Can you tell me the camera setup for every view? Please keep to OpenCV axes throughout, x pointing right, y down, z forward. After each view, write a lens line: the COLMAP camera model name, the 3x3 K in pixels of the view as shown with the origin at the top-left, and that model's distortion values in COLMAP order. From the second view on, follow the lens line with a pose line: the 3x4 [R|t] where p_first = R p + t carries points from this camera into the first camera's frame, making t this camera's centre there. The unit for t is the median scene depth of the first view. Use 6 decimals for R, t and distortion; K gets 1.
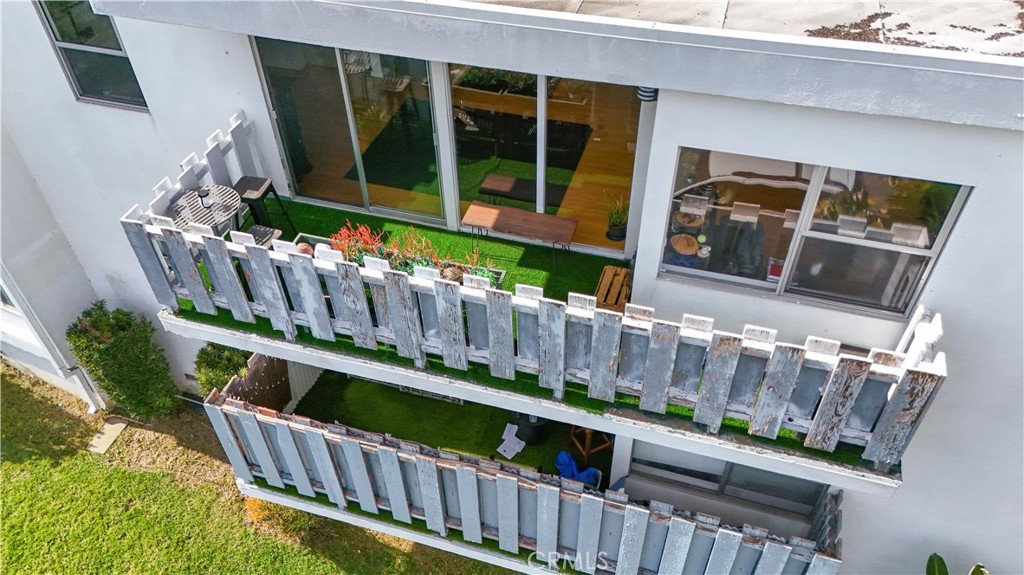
lens RADIAL K [[751.9, 0, 510.9], [0, 751.9, 296.3], [0, 0, 1]] dist [0.046406, -0.042255]
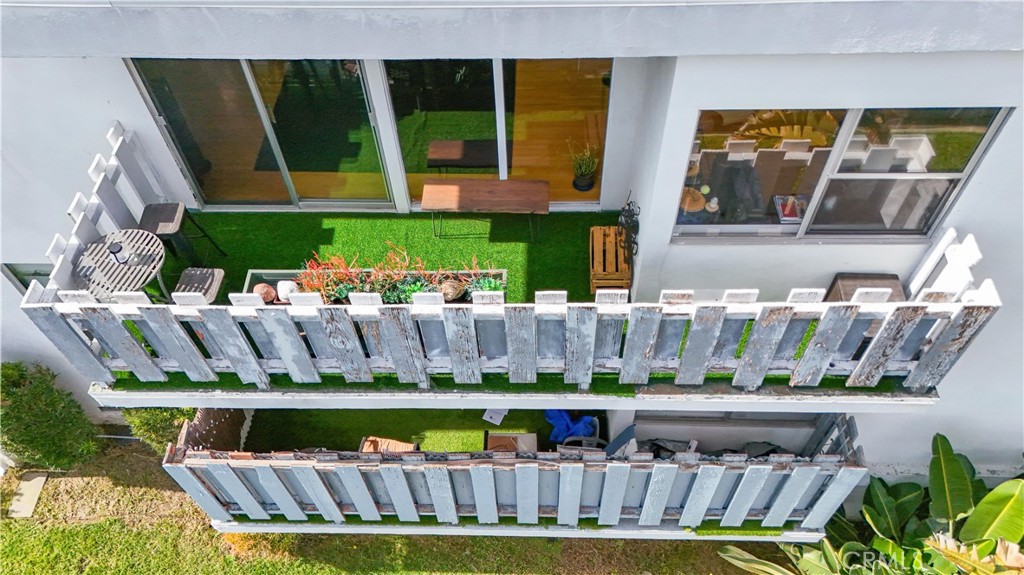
lens RADIAL K [[751.9, 0, 514.5], [0, 751.9, 297.6], [0, 0, 1]] dist [0.046406, -0.042255]
pose [[0.963189, -0.219508, 0.155190, -0.132542], [0.191790, 0.965621, 0.175478, -0.144911], [-0.188373, -0.139254, 0.972175, 0.124112]]
